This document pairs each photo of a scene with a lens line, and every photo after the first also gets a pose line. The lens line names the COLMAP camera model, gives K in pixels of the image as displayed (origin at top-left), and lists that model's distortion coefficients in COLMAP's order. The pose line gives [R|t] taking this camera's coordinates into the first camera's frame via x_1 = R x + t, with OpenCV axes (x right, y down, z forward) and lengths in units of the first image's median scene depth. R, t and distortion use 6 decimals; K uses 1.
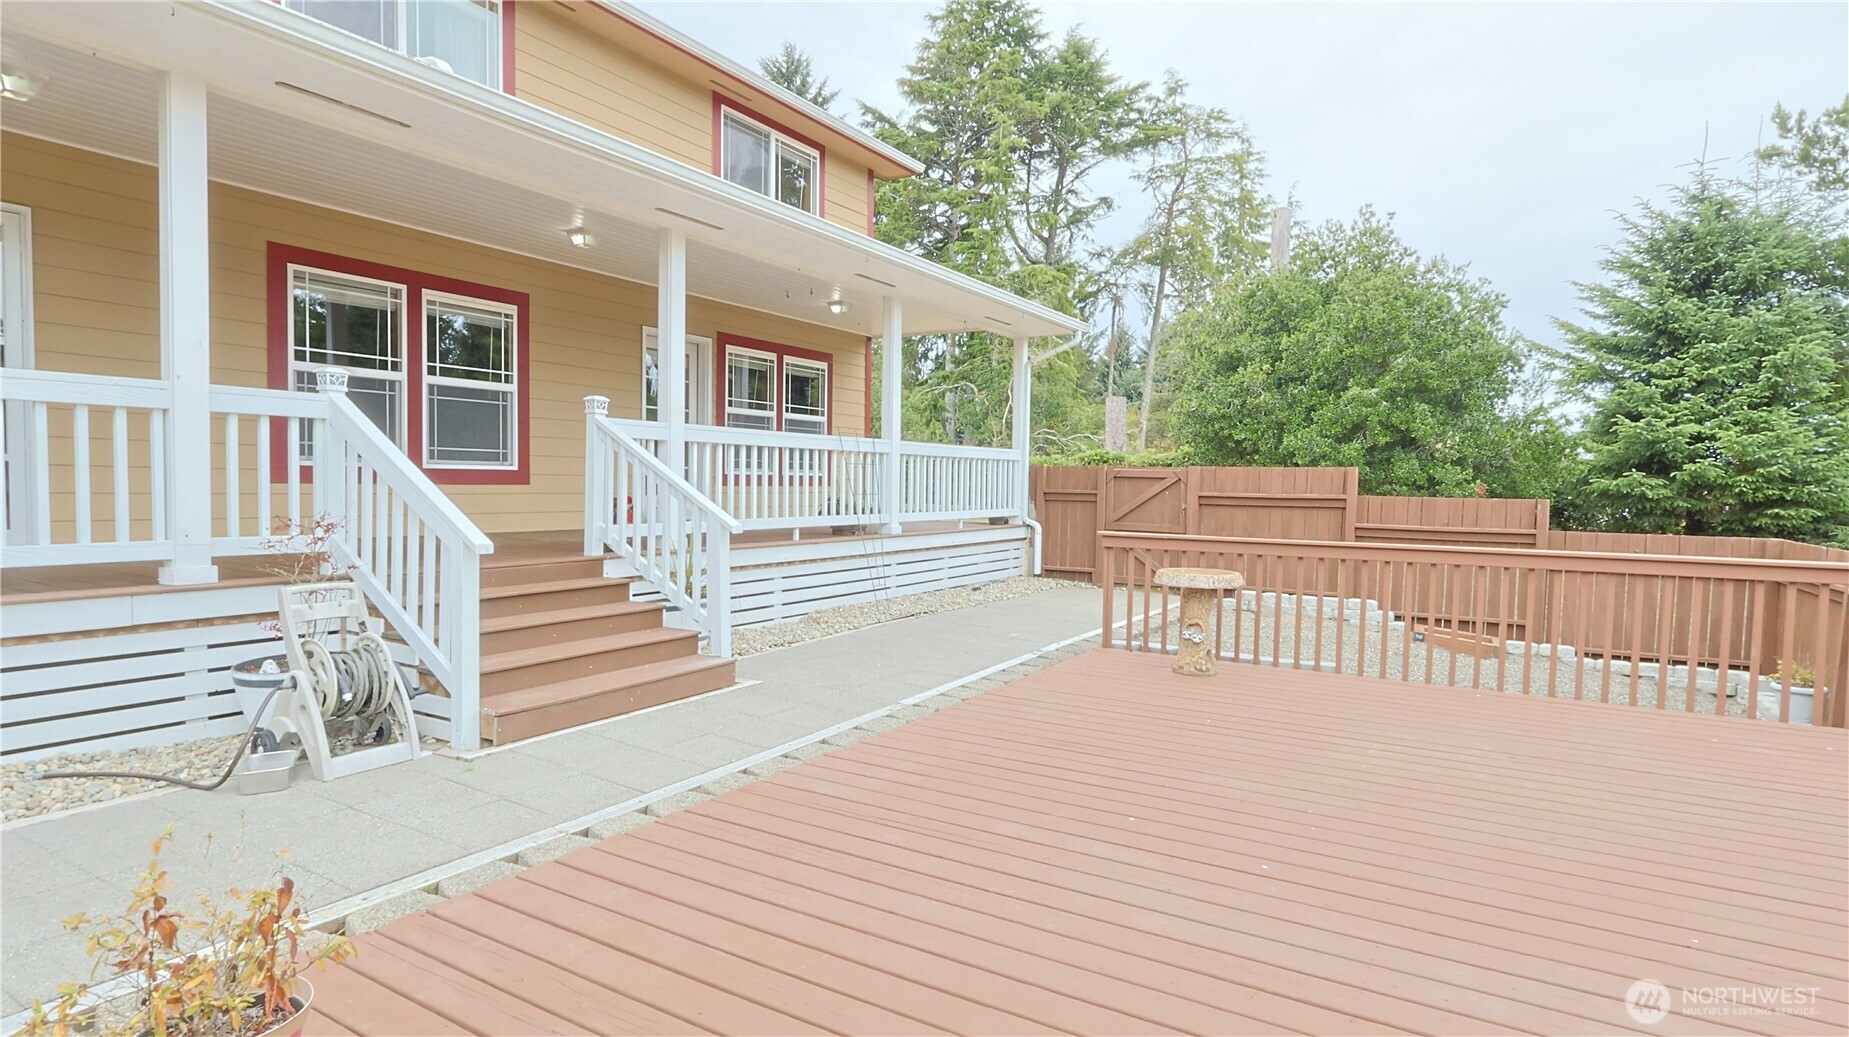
lens RADIAL K [[951.5, 0, 930.3], [0, 951.5, 522.8], [0, 0, 1]] dist [-0.002172, 0.000017]
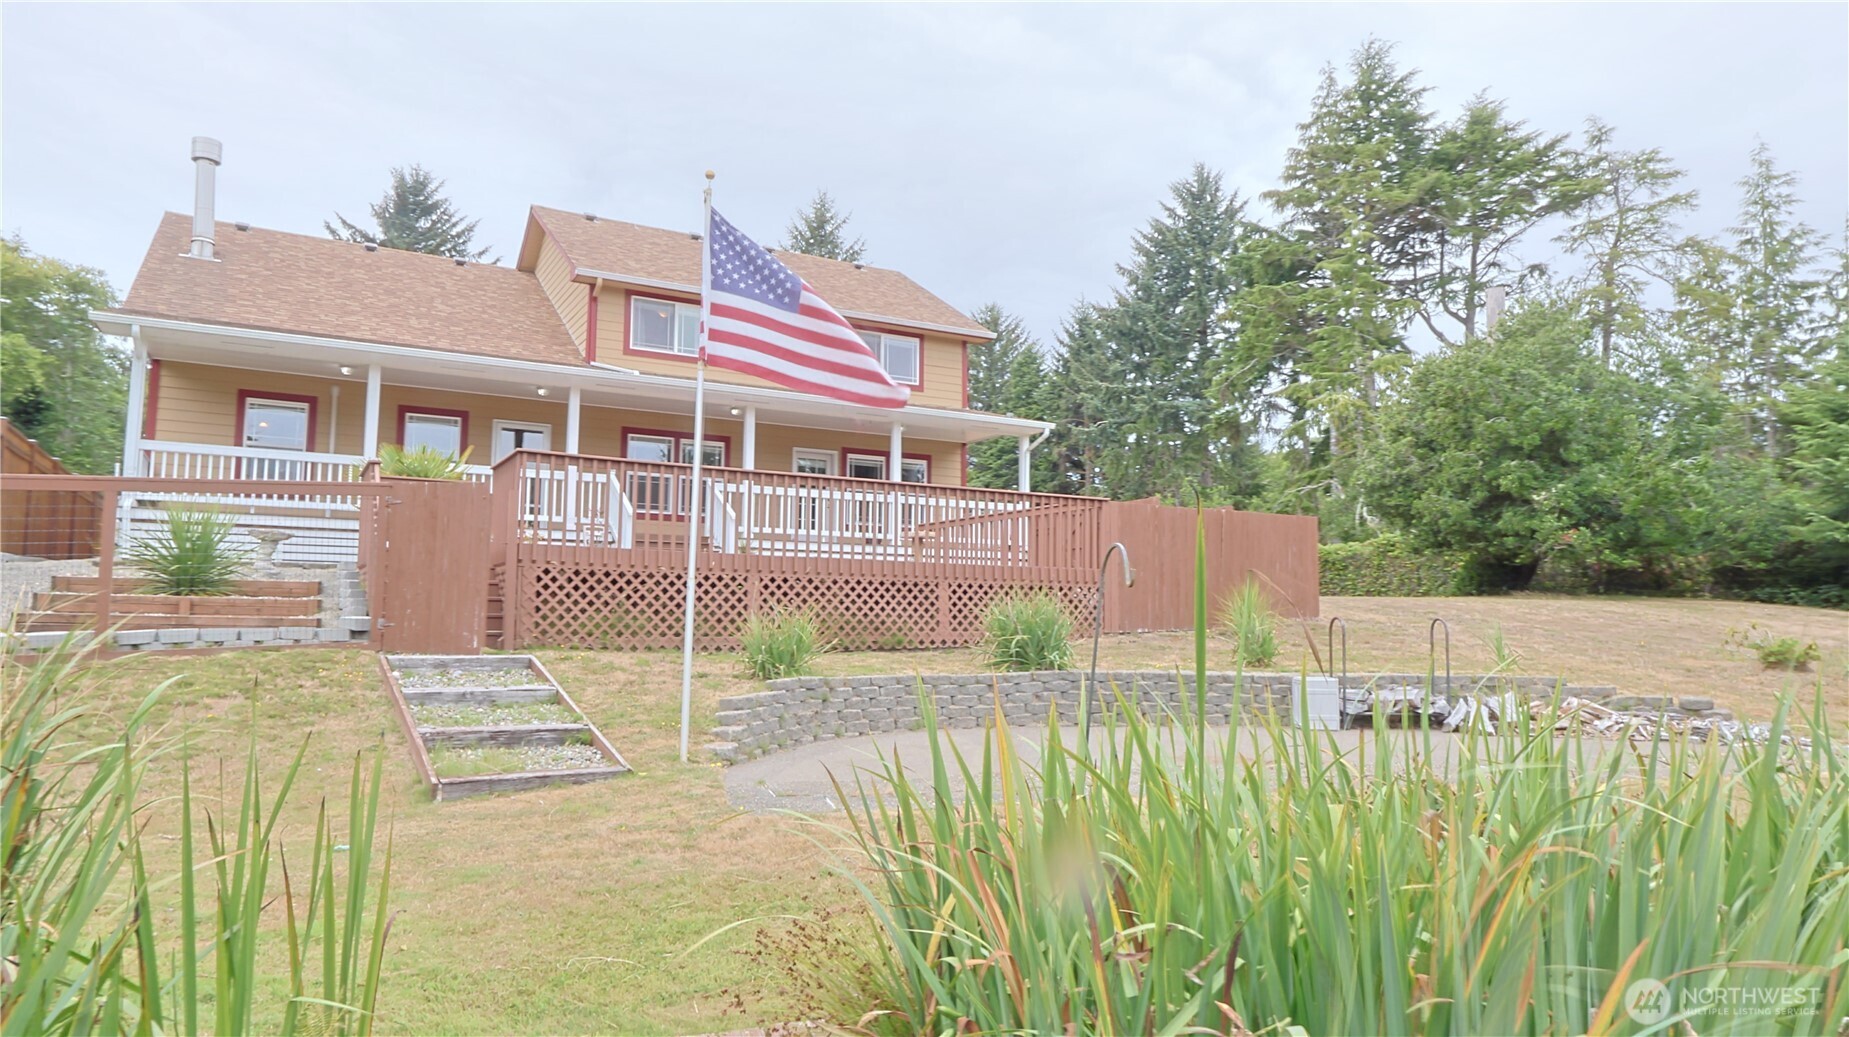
lens RADIAL K [[1149.7, 0, 925.9], [0, 1149.7, 526.2], [0, 0, 1]] dist [-0.000786, -0.000929]
pose [[0.867614, -0.047329, -0.494980, 0.225565], [-0.020163, 0.991292, -0.130127, 0.052988], [0.496829, 0.122880, 0.859105, -0.181720]]
